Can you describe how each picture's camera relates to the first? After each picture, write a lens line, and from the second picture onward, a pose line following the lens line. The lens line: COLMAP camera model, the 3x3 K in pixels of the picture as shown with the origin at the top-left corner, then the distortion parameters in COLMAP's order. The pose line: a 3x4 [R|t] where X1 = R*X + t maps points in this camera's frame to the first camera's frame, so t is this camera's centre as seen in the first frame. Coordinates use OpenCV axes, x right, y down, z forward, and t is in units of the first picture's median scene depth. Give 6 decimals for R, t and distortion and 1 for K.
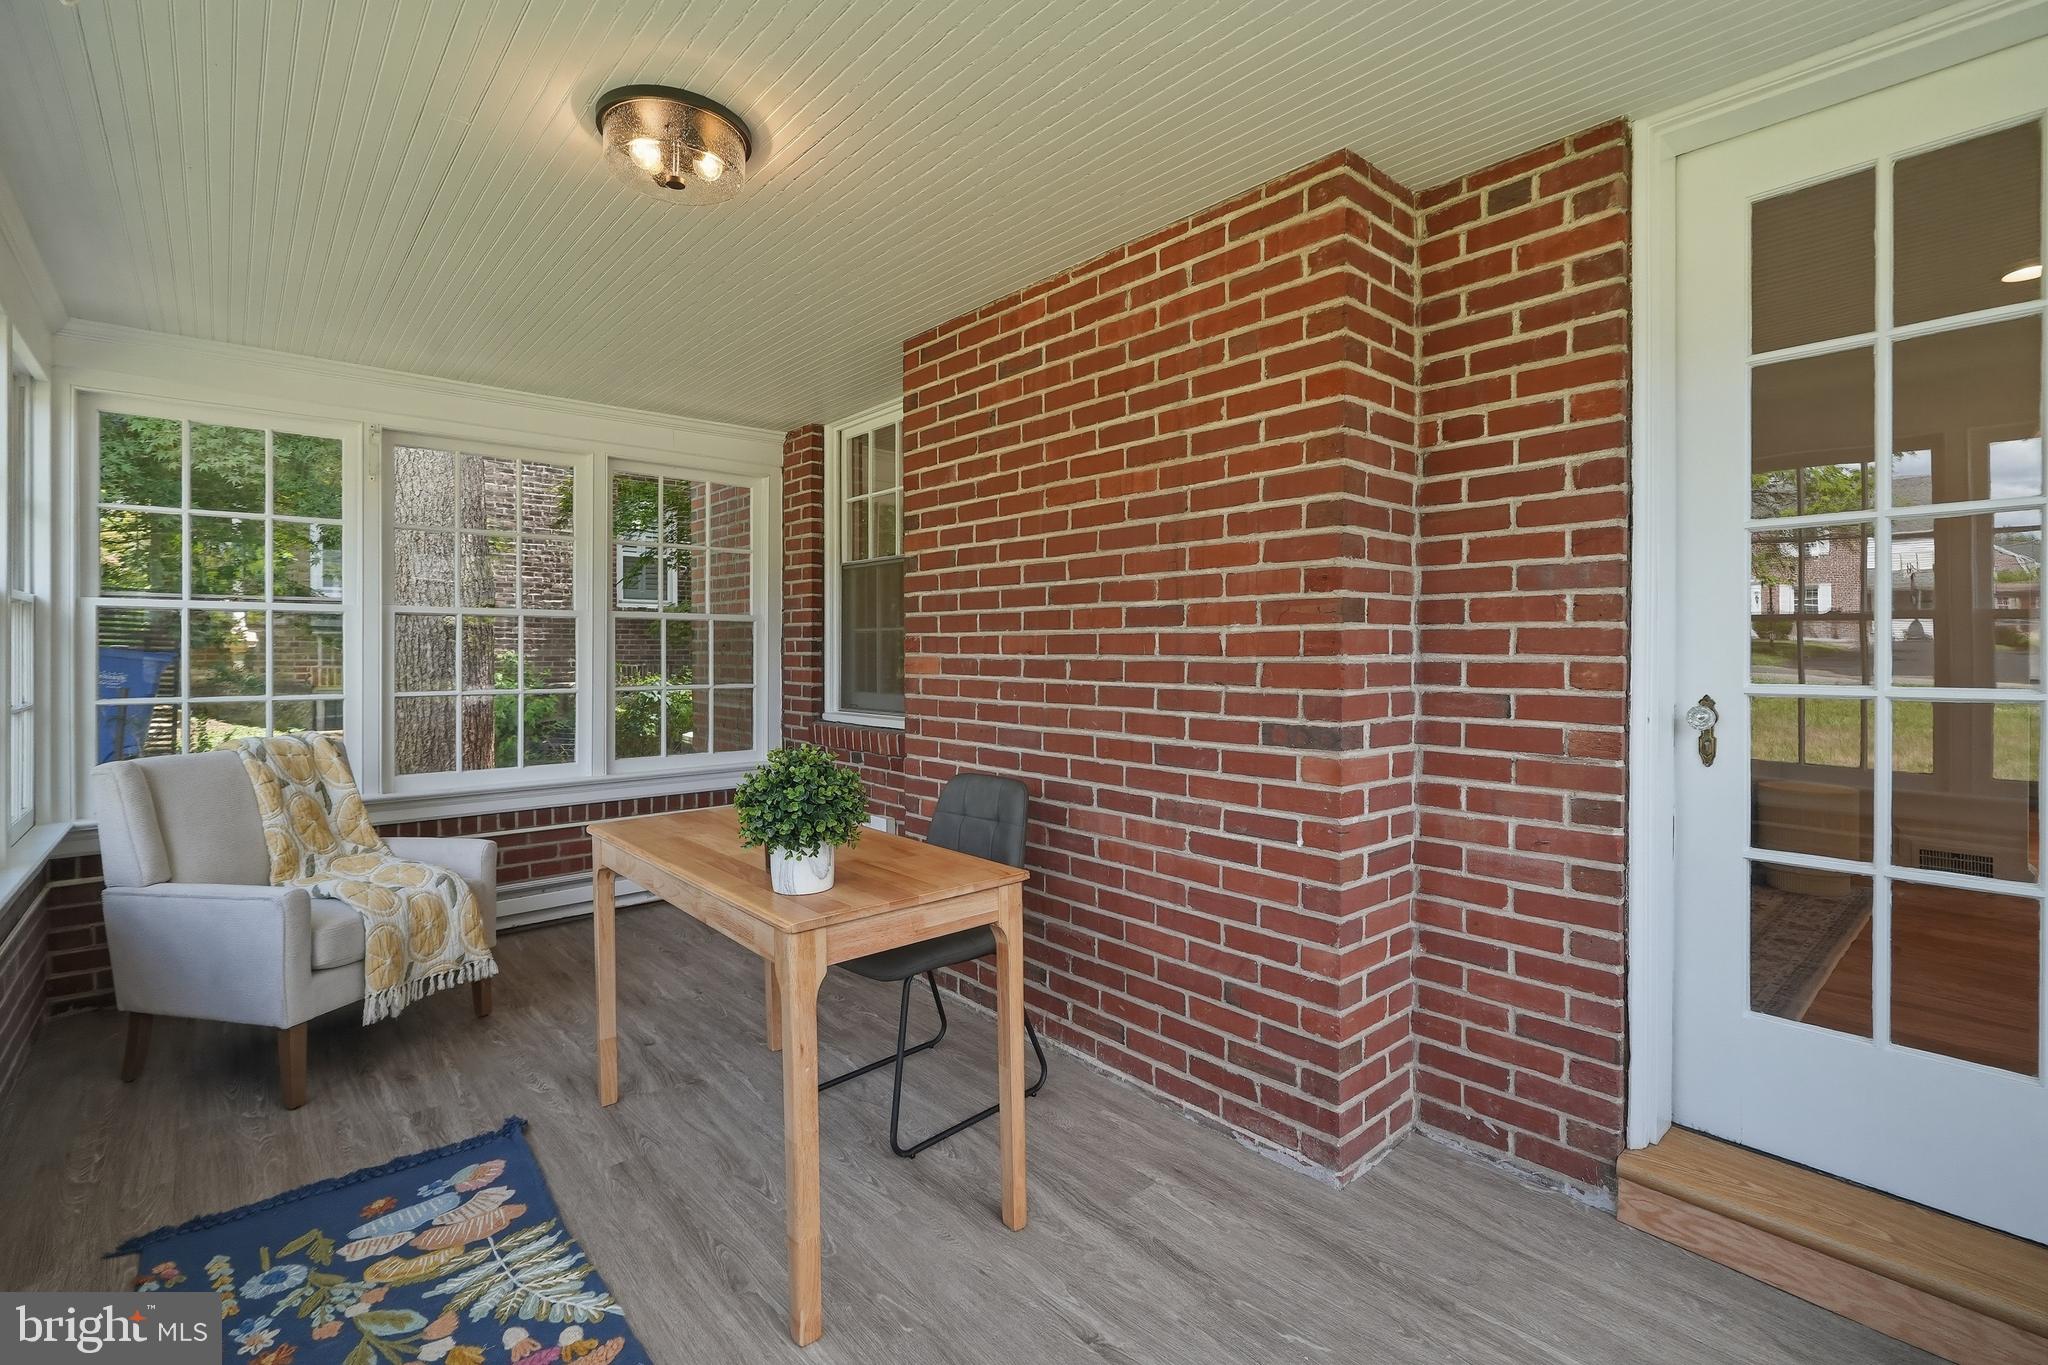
lens RADIAL K [[934.3, 0, 1027.1], [0, 934.3, 662.8], [0, 0, 1]] dist [-0.003797, 0.002805]
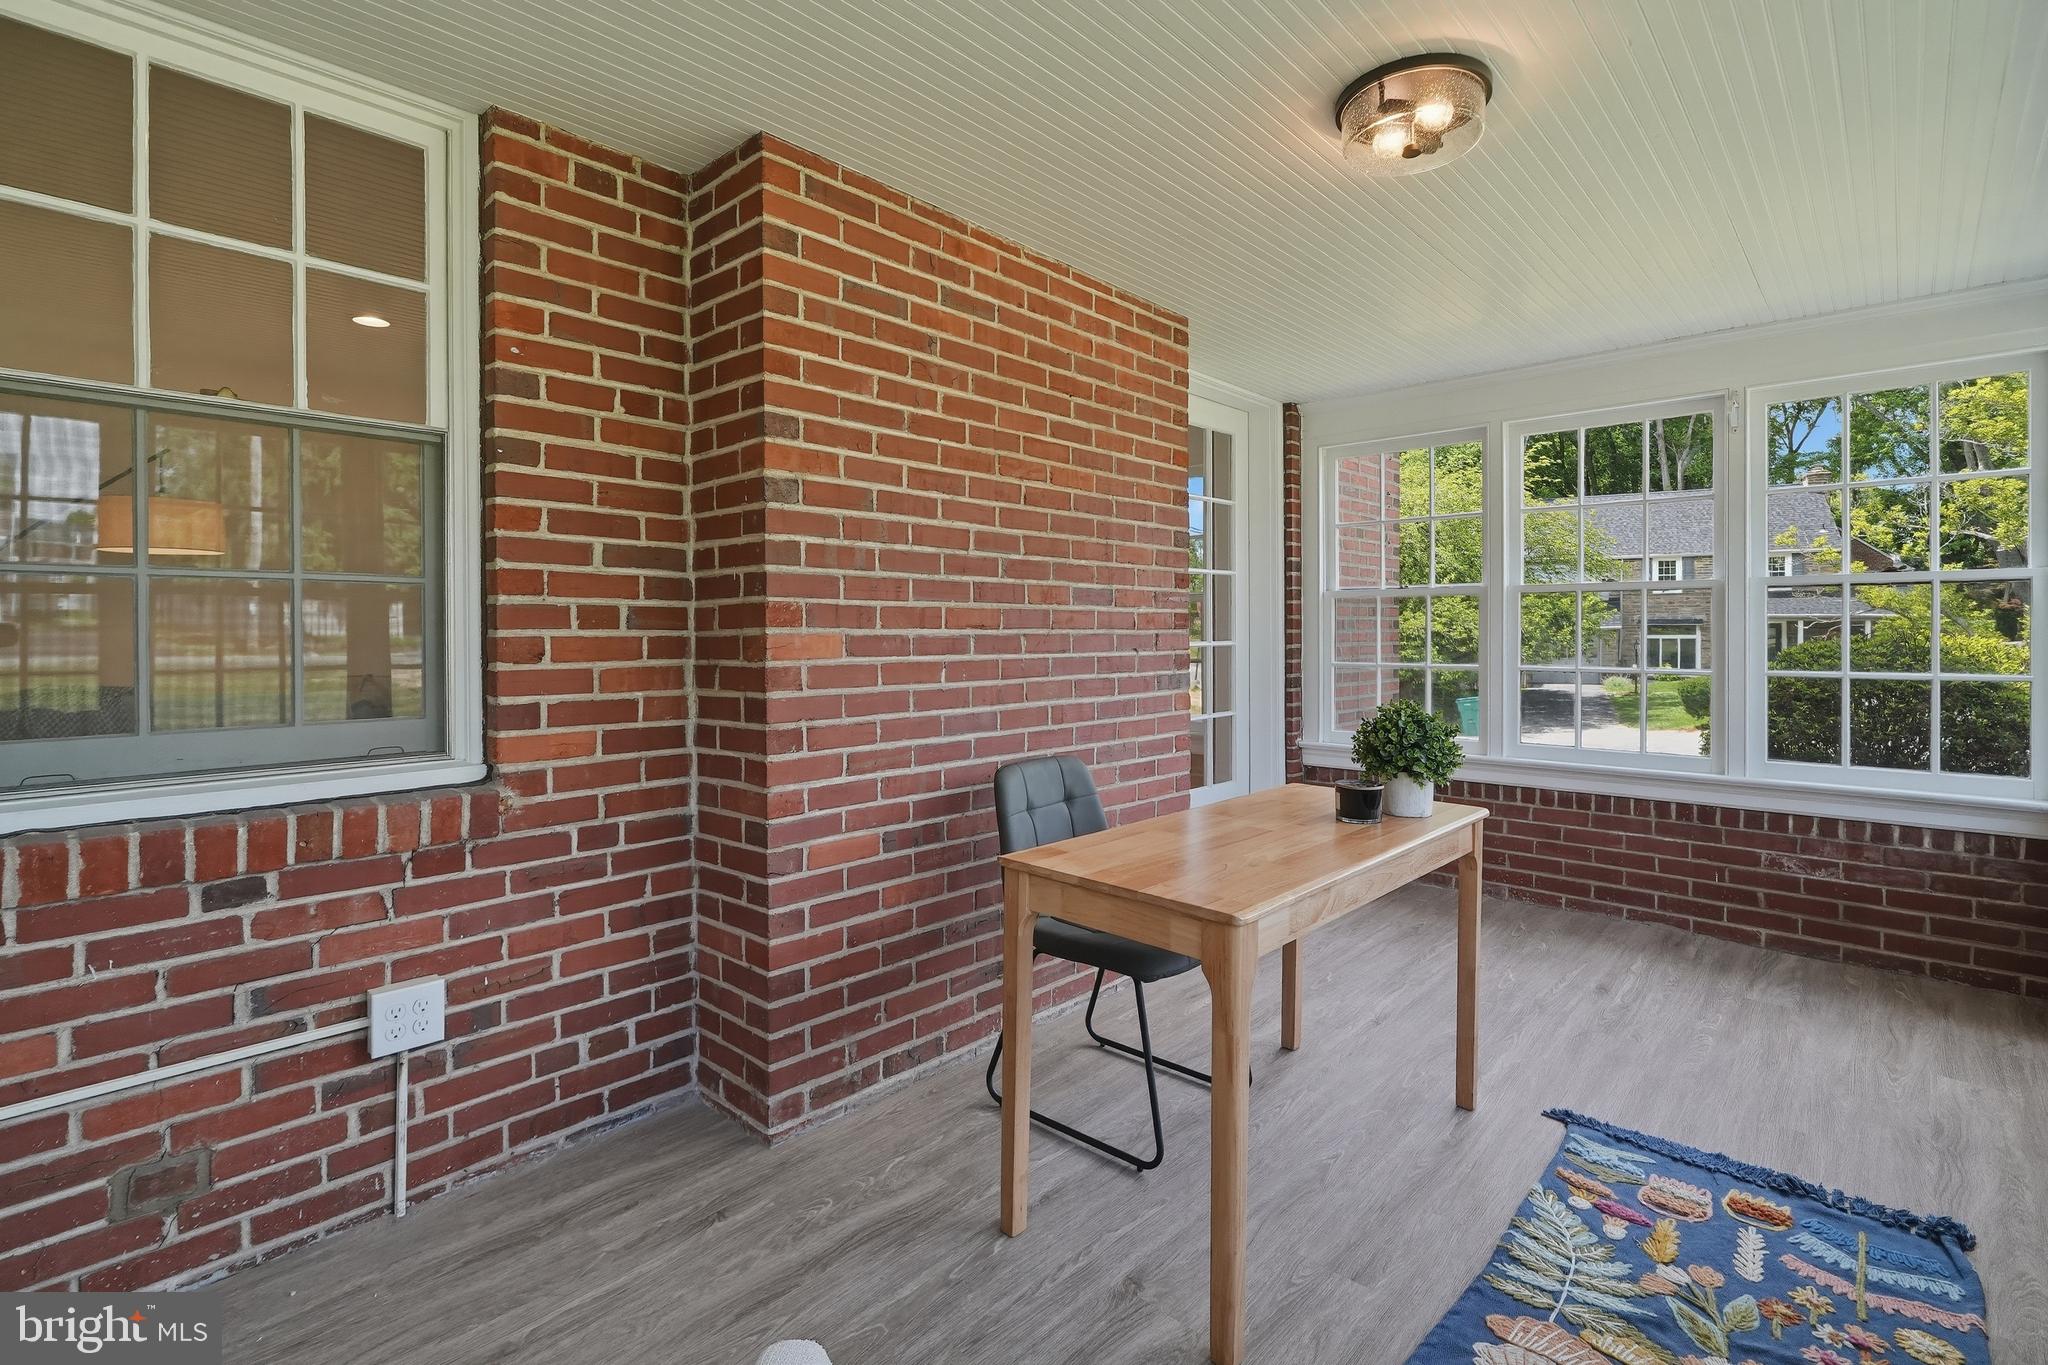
lens RADIAL K [[934.3, 0, 1053.6], [0, 934.3, 628.9], [0, 0, 1]] dist [-0.003797, 0.002805]
pose [[-0.115898, -0.006551, 0.993240, -0.974806], [0.008505, 0.999935, 0.007588, -0.016474], [-0.993225, 0.009327, -0.115834, 1.102646]]
